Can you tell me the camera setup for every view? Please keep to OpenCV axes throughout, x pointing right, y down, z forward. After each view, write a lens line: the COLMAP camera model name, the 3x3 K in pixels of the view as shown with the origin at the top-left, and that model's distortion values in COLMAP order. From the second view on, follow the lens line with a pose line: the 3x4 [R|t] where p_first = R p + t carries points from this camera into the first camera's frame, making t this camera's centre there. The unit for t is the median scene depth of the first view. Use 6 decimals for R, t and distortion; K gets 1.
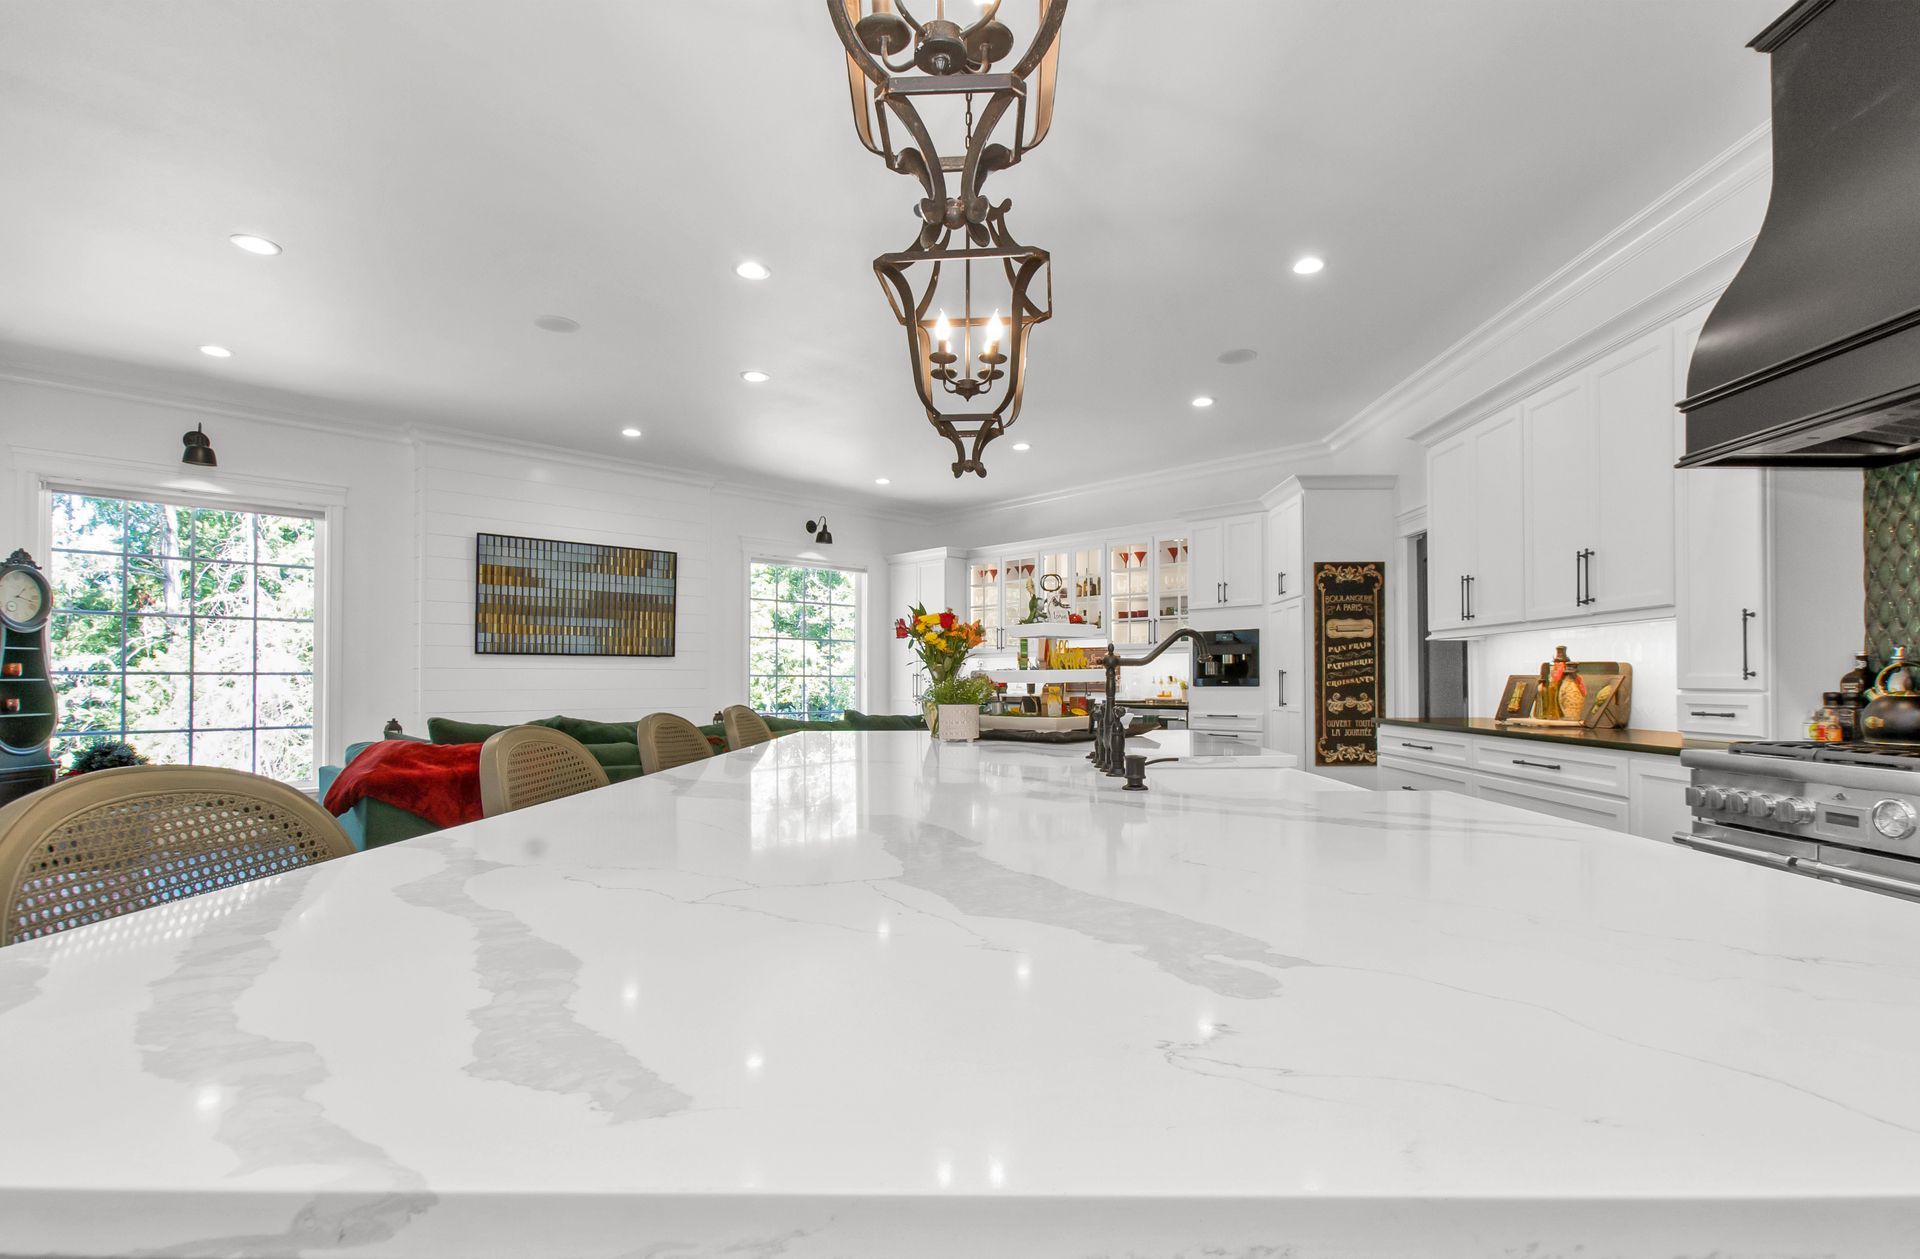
lens RADIAL K [[937.0, 0, 949.6], [0, 937.0, 662.5], [0, 0, 1]] dist [-0.020112, 0.014664]
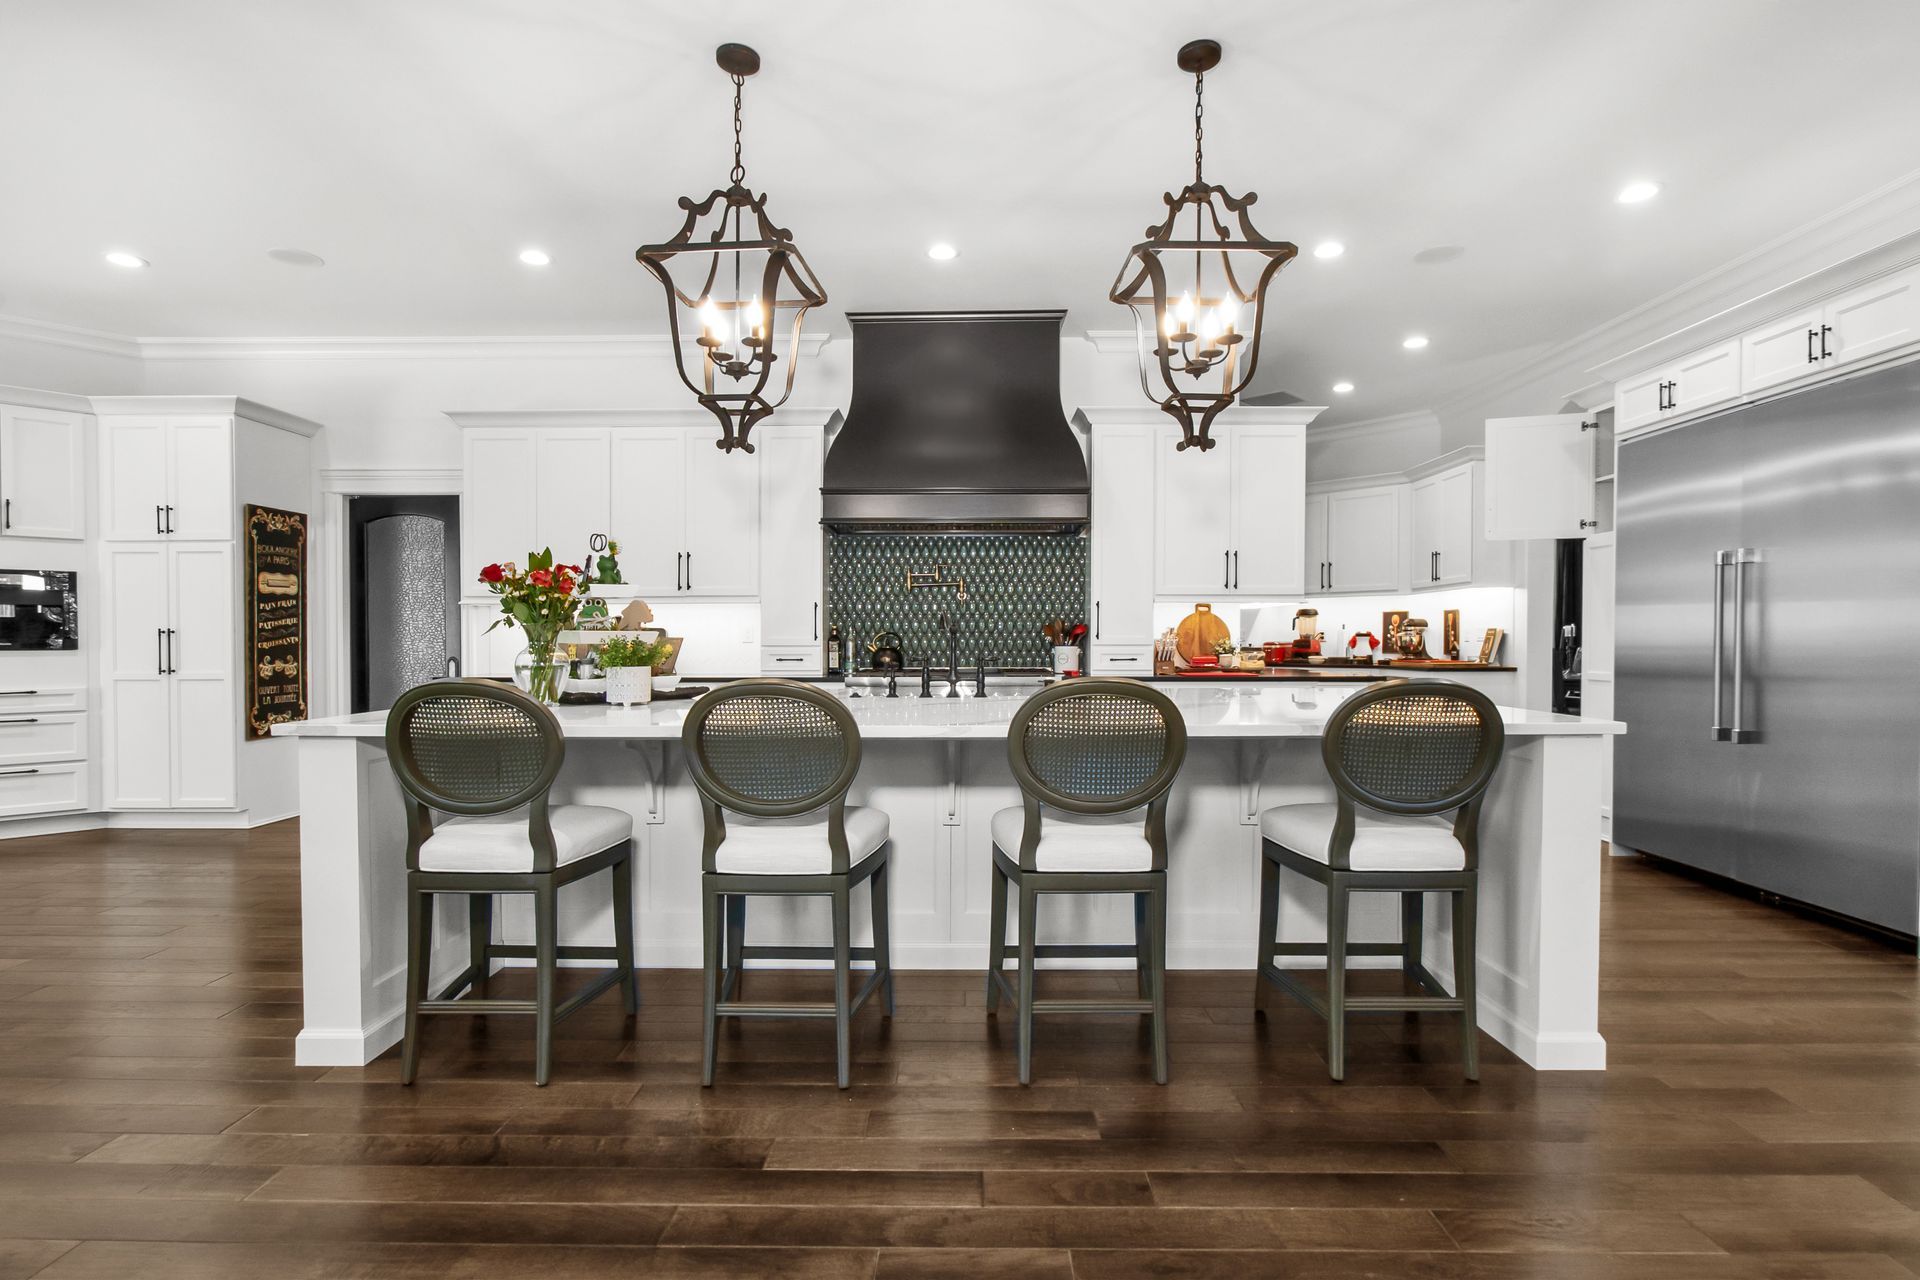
lens RADIAL K [[900.5, 0, 957.7], [0, 900.5, 653.8], [0, 0, 1]] dist [-0.015016, 0.000204]
pose [[0.005380, -0.012739, 0.999904, -0.426282], [-0.017260, 0.999769, 0.012831, 0.008727], [-0.999837, -0.017328, 0.005159, 0.342027]]
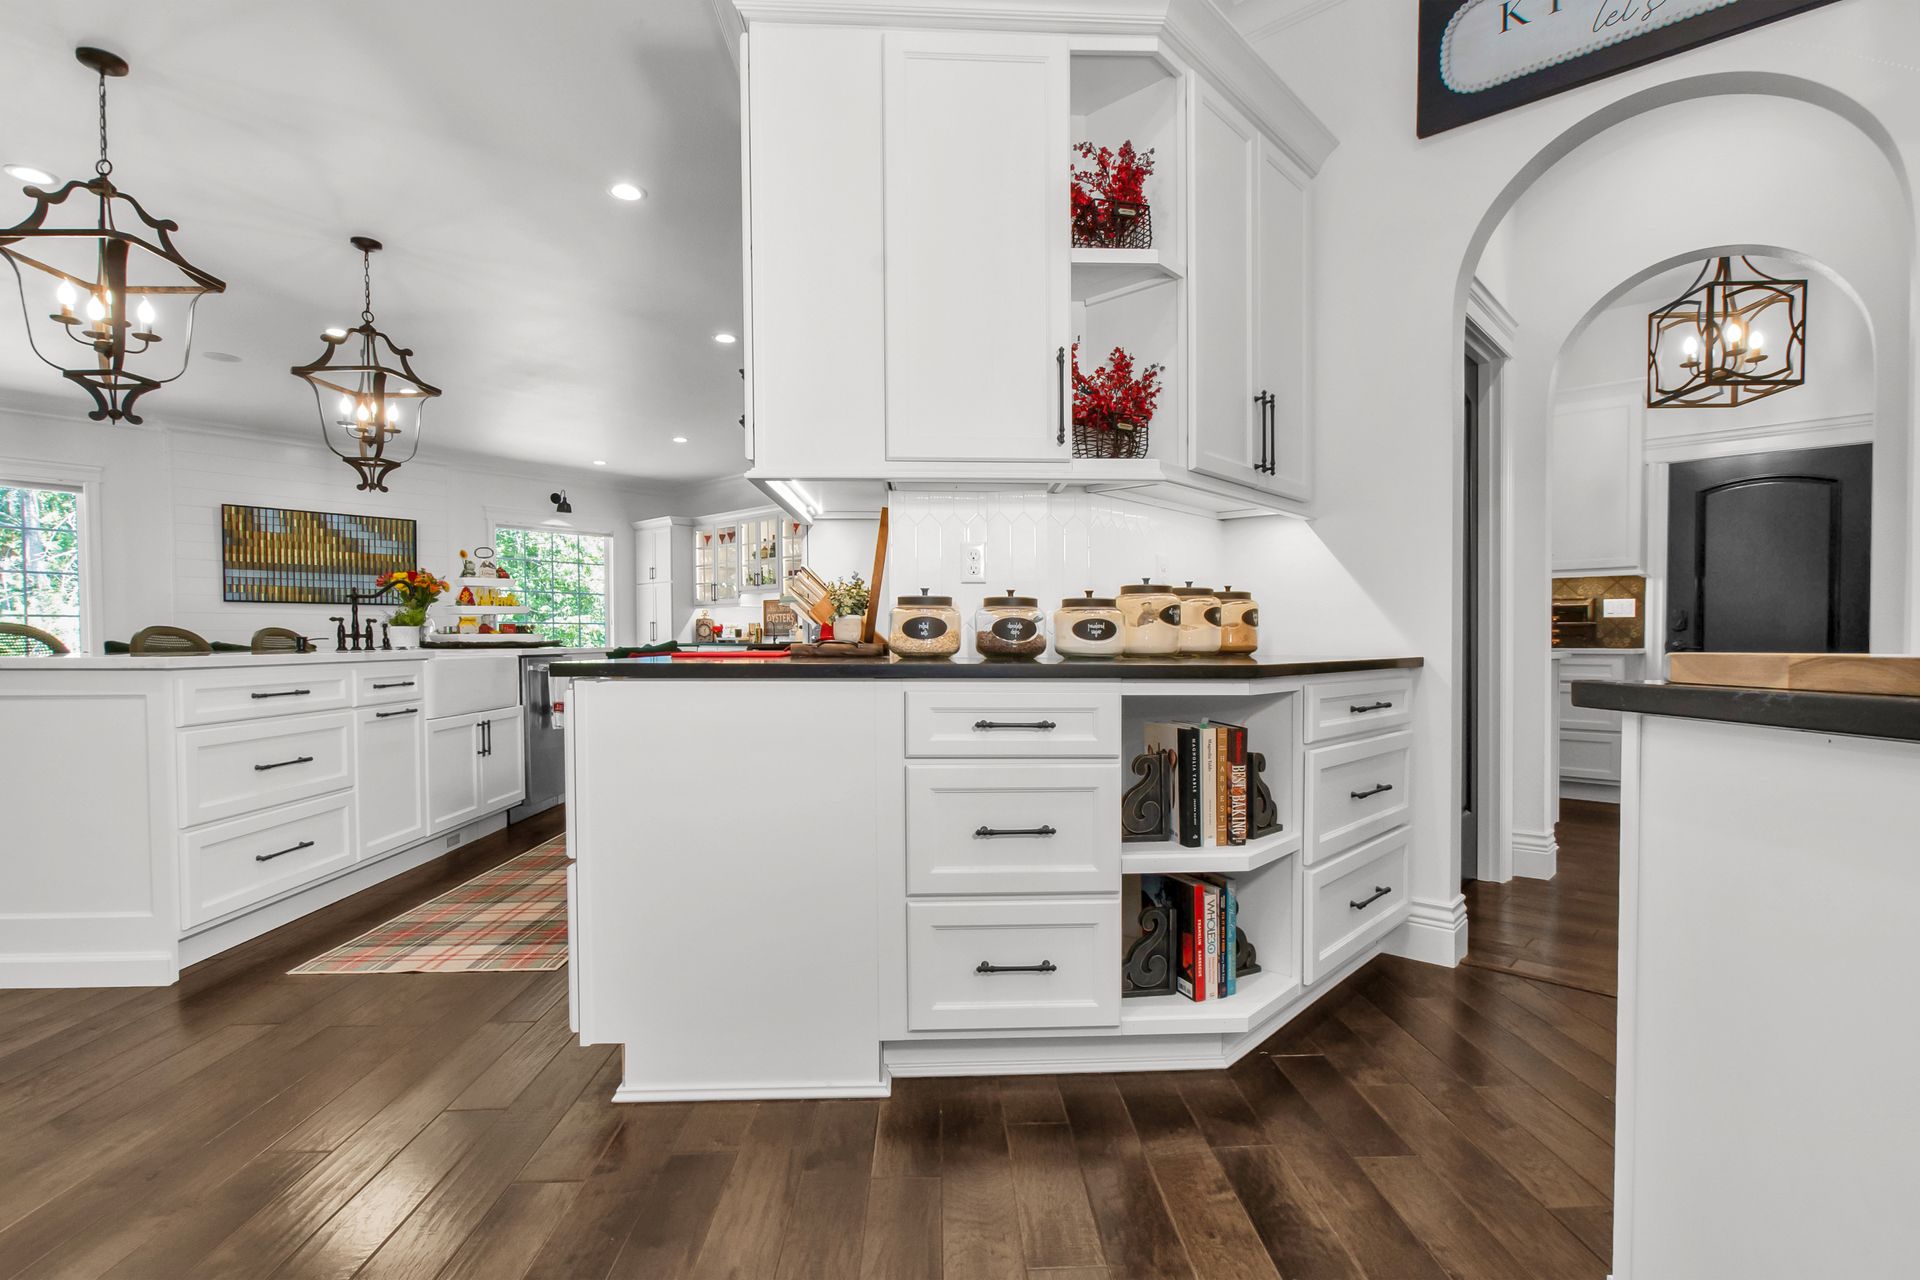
lens RADIAL K [[936.4, 0, 951.8], [0, 936.4, 666.8], [0, 0, 1]] dist [0.009445, 0.000431]
pose [[0.998429, -0.001878, 0.055992, 0.448366], [-0.000852, 0.998813, 0.048699, 0.017526], [-0.056017, -0.048671, 0.997243, -0.363680]]
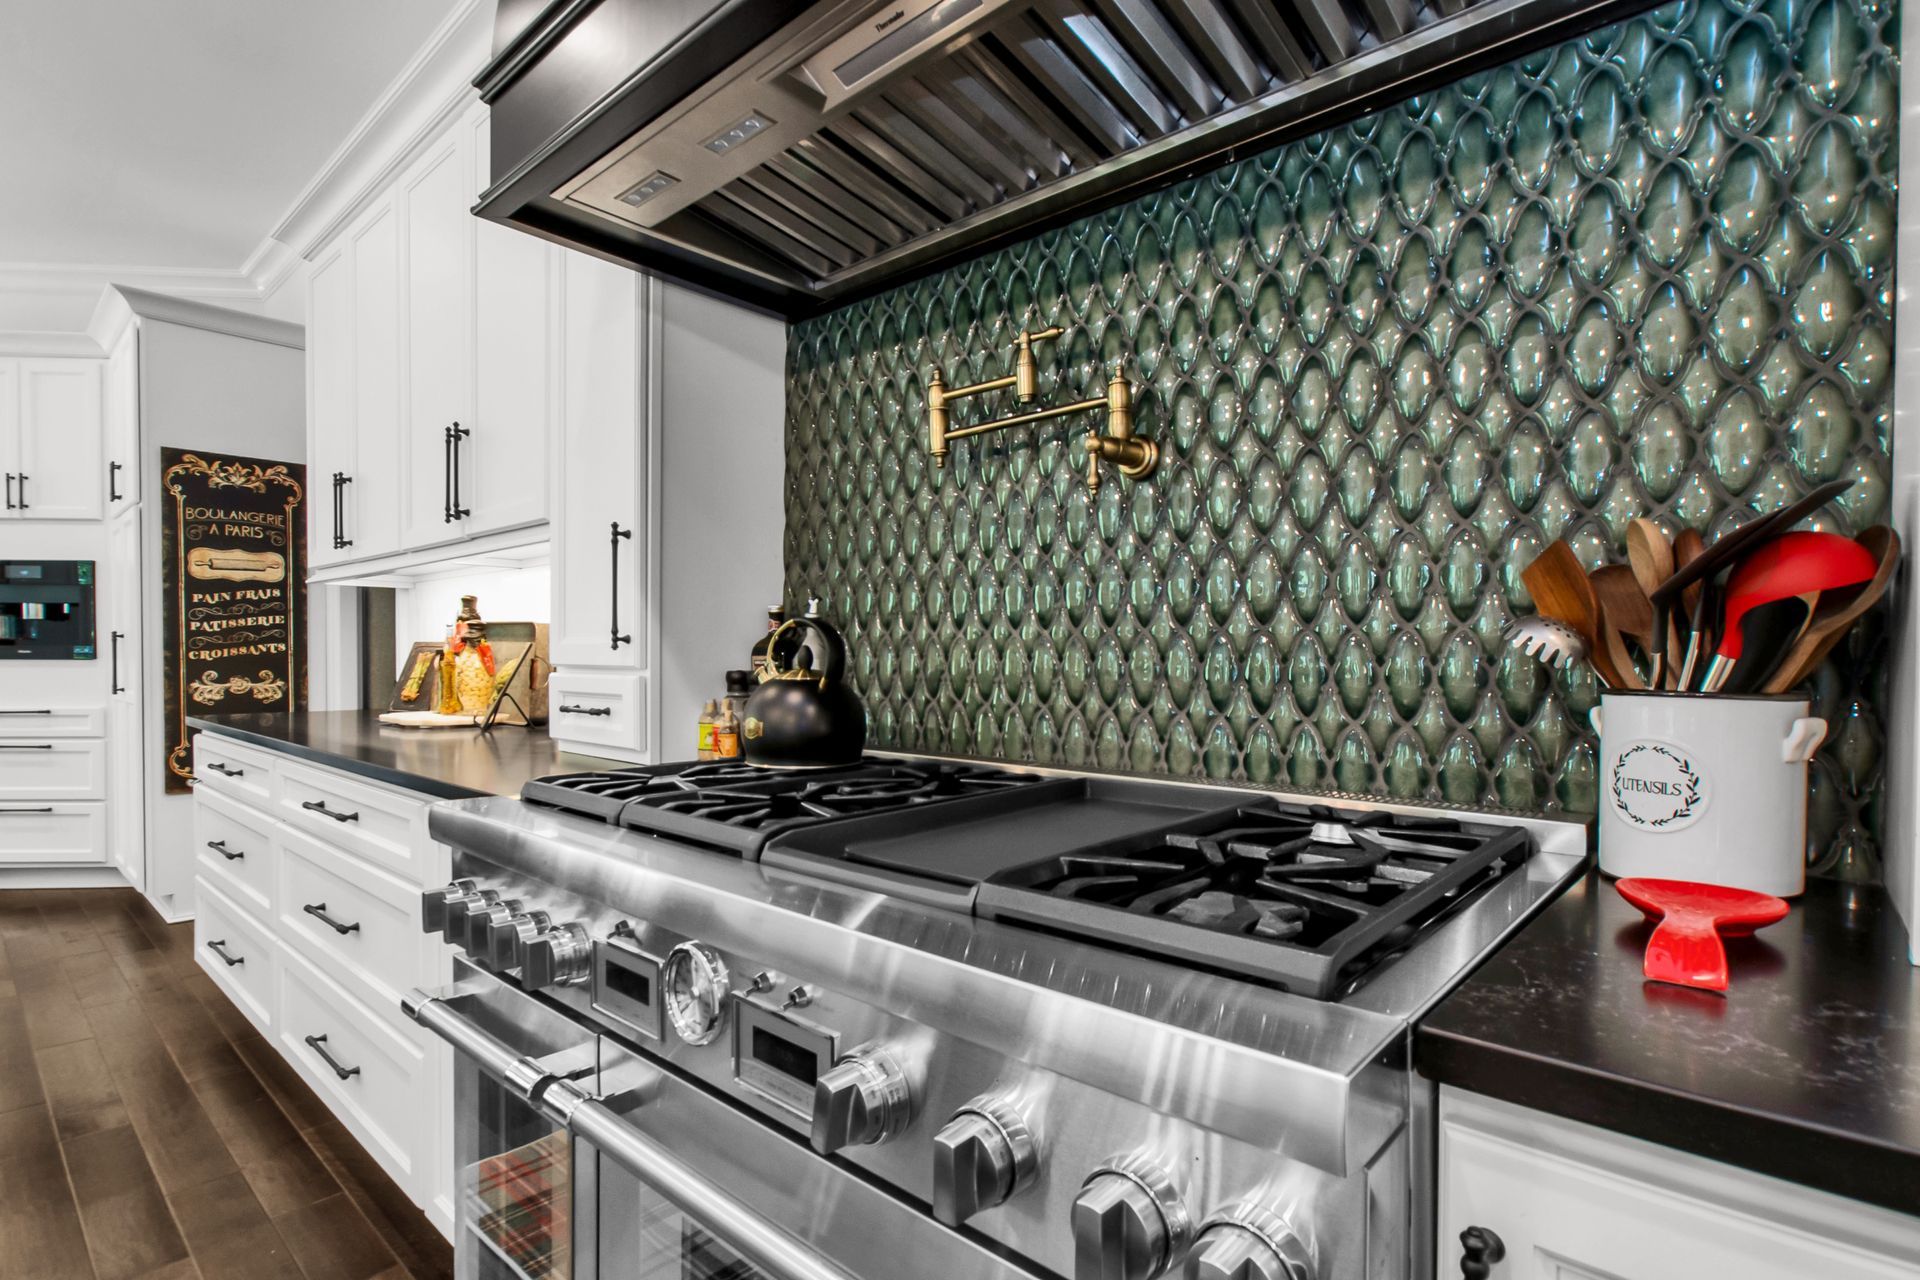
lens RADIAL K [[958.7, 0, 987.0], [0, 958.7, 668.0], [0, 0, 1]] dist [0.011776, -0.000616]
pose [[0.646426, -0.008884, 0.762925, 0.262296], [-0.018570, 0.999453, 0.027373, 0.004540], [-0.762750, -0.031863, 0.645908, 0.213442]]
